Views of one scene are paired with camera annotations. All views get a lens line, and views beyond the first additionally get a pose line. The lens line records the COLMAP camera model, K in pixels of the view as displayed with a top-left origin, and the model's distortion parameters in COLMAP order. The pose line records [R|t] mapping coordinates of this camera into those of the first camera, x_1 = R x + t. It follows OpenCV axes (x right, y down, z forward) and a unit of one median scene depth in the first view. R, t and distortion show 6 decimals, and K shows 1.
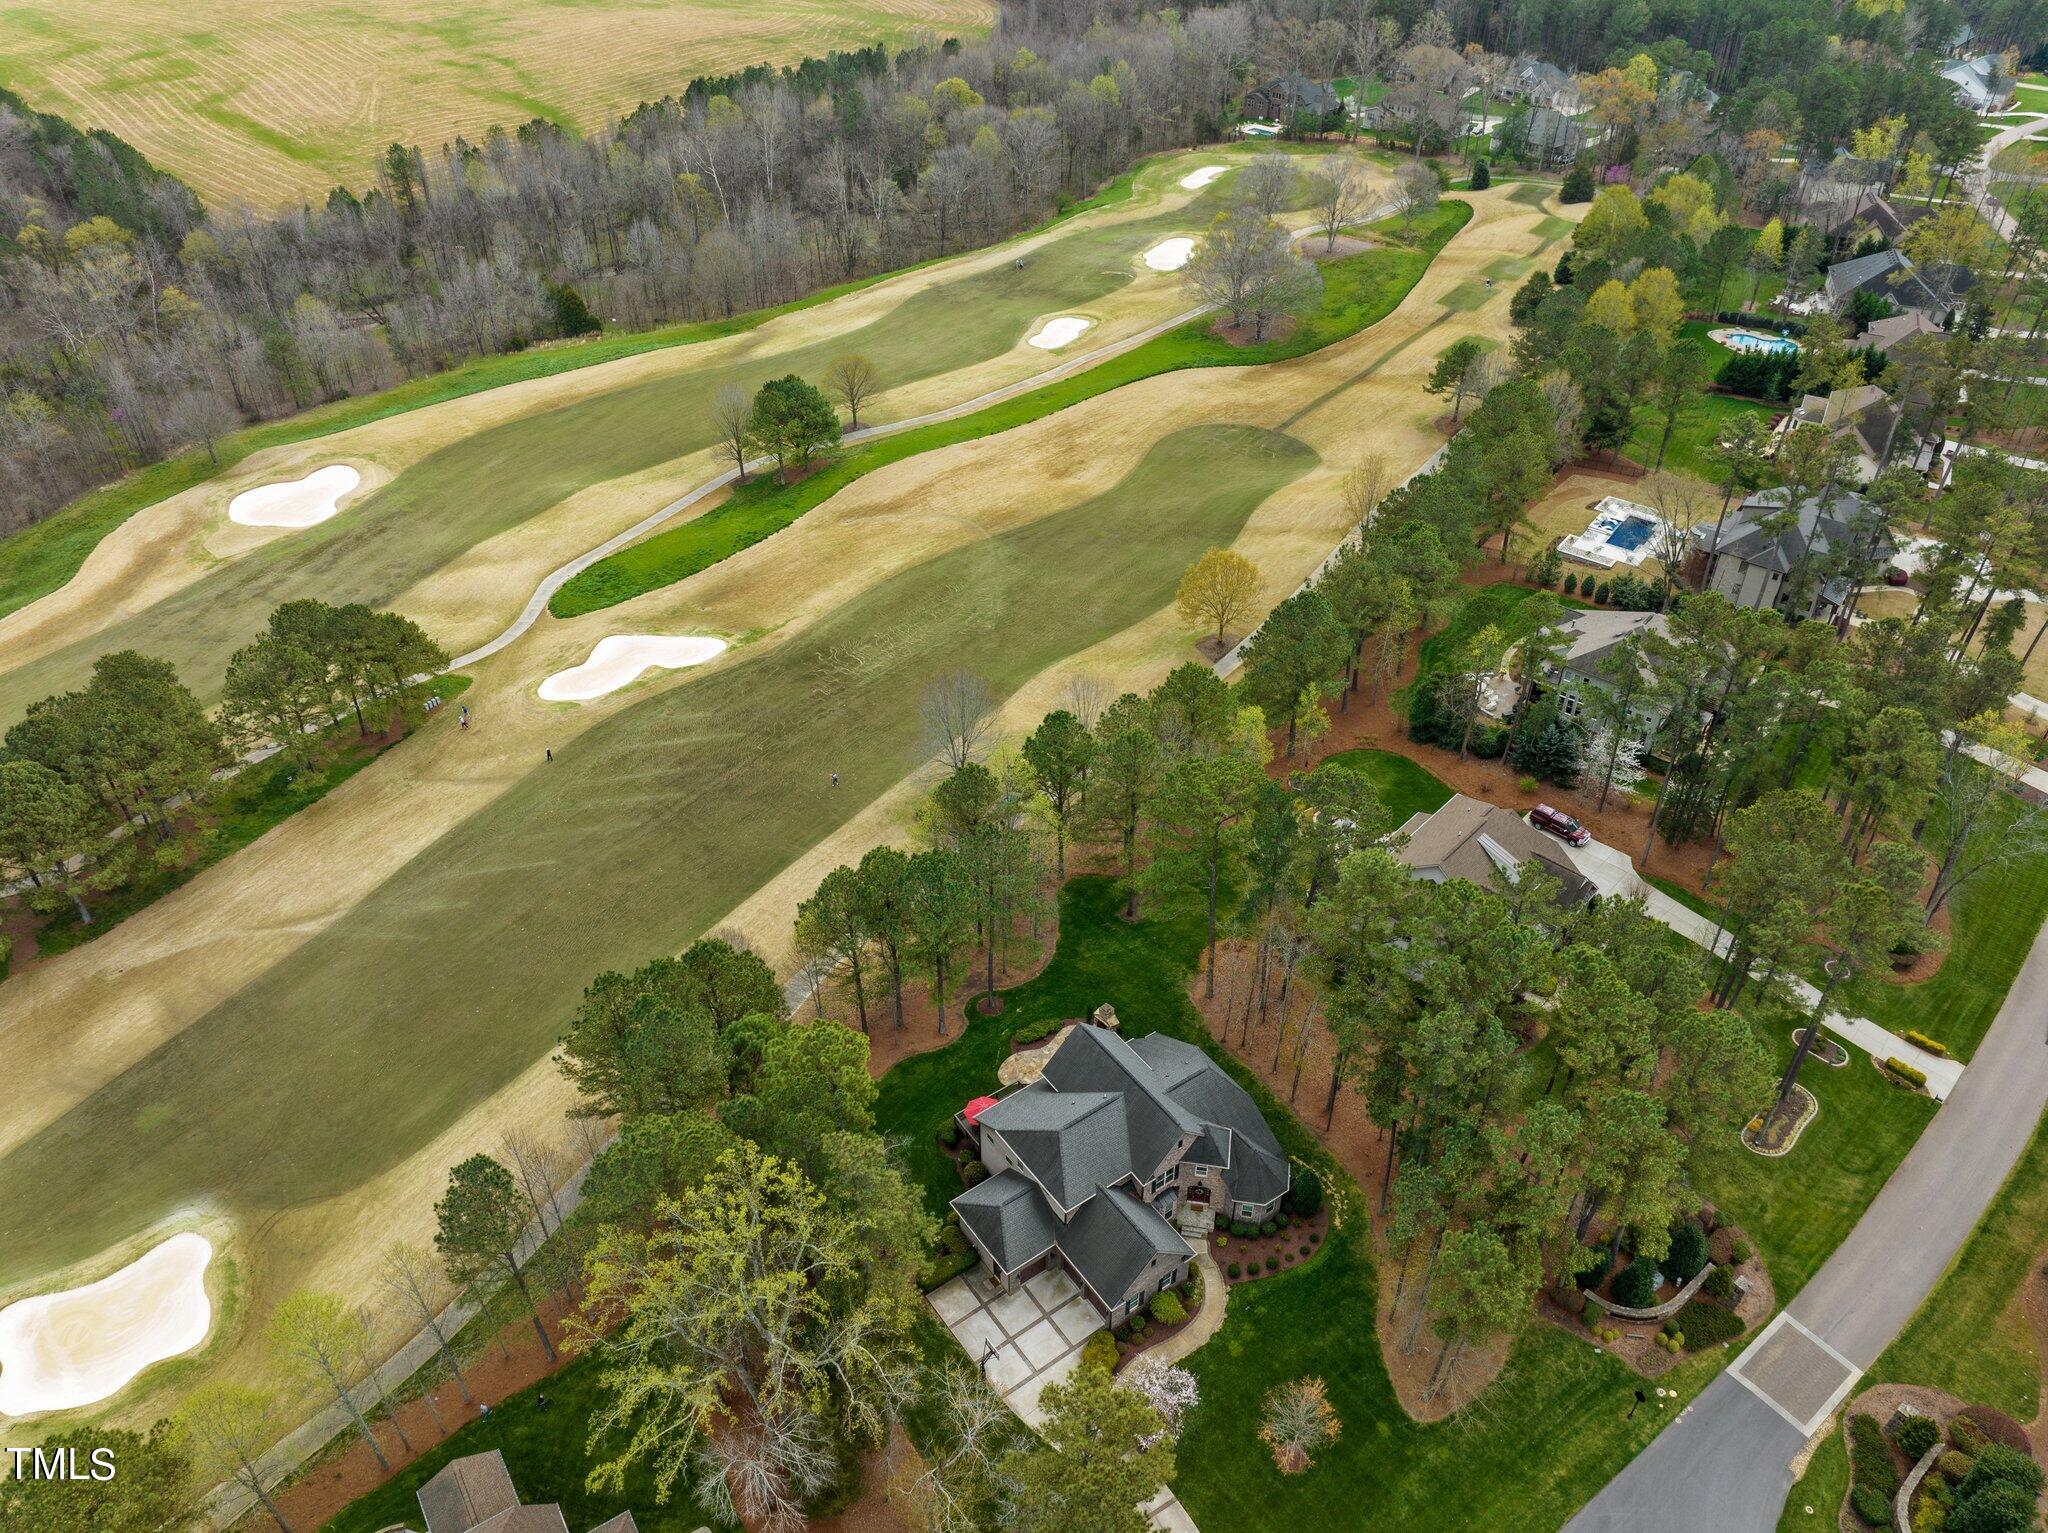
lens RADIAL K [[1454.5, 0, 1033.1], [0, 1454.5, 766.9], [0, 0, 1]] dist [-0.057047, 0.035441]
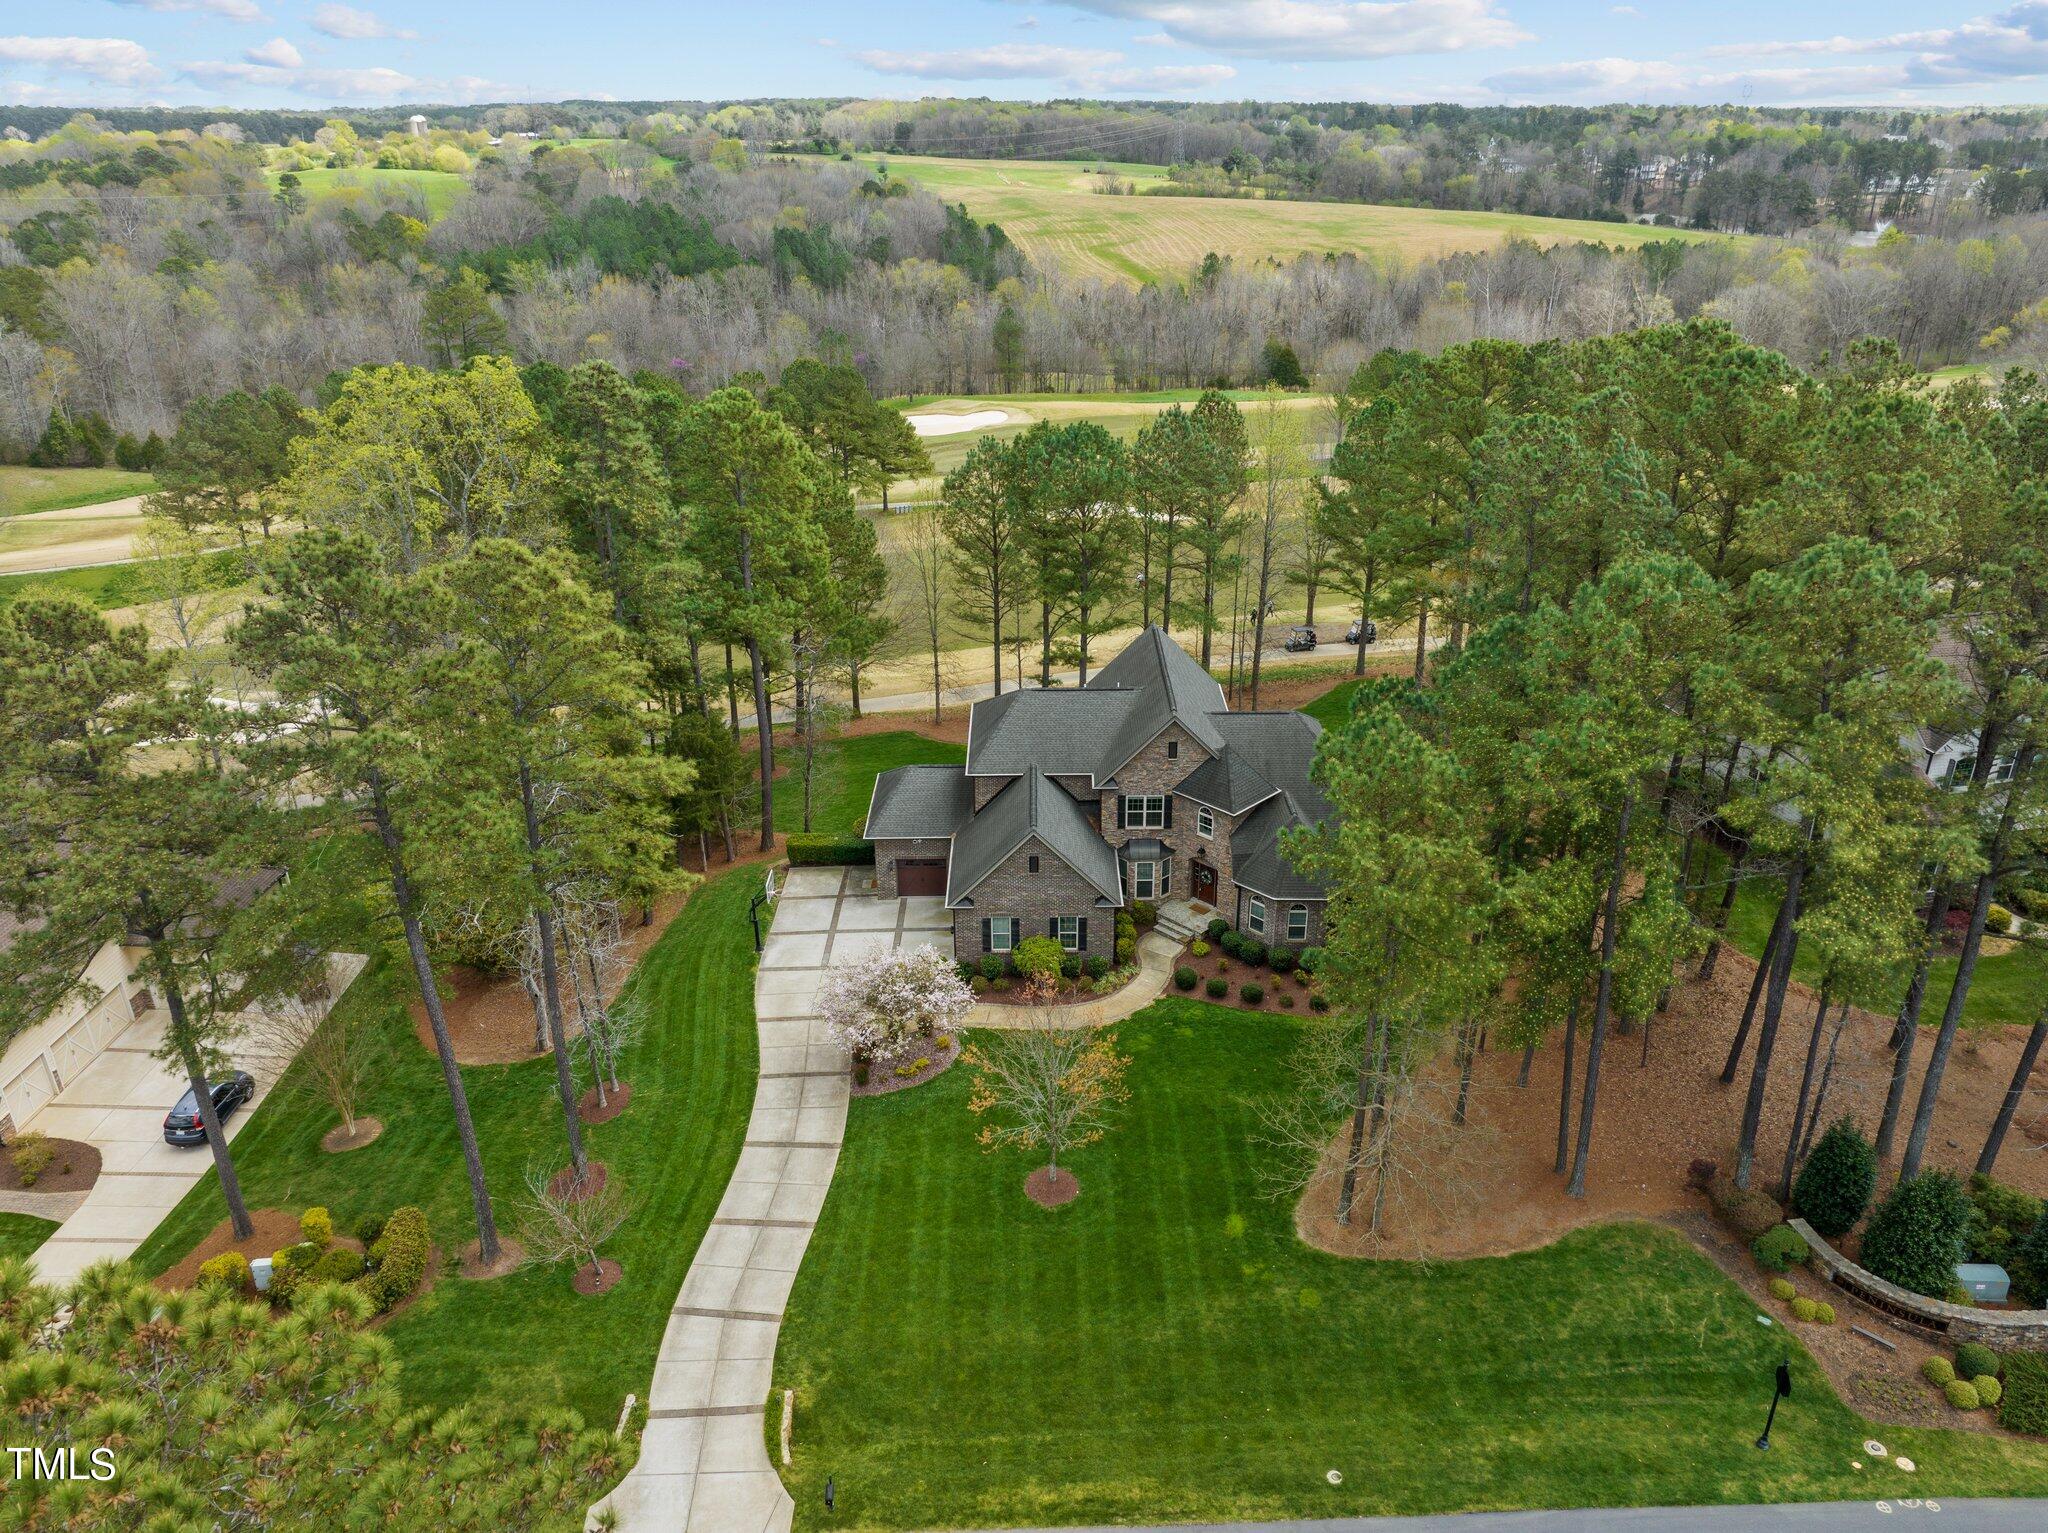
lens RADIAL K [[1454.5, 0, 1024.2], [0, 1454.5, 758.3], [0, 0, 1]] dist [-0.057047, 0.035441]
pose [[0.812564, 0.236480, -0.532745, 0.375742], [-0.351742, 0.927758, -0.124669, 0.355805], [0.464777, 0.288690, 0.837043, 0.432084]]
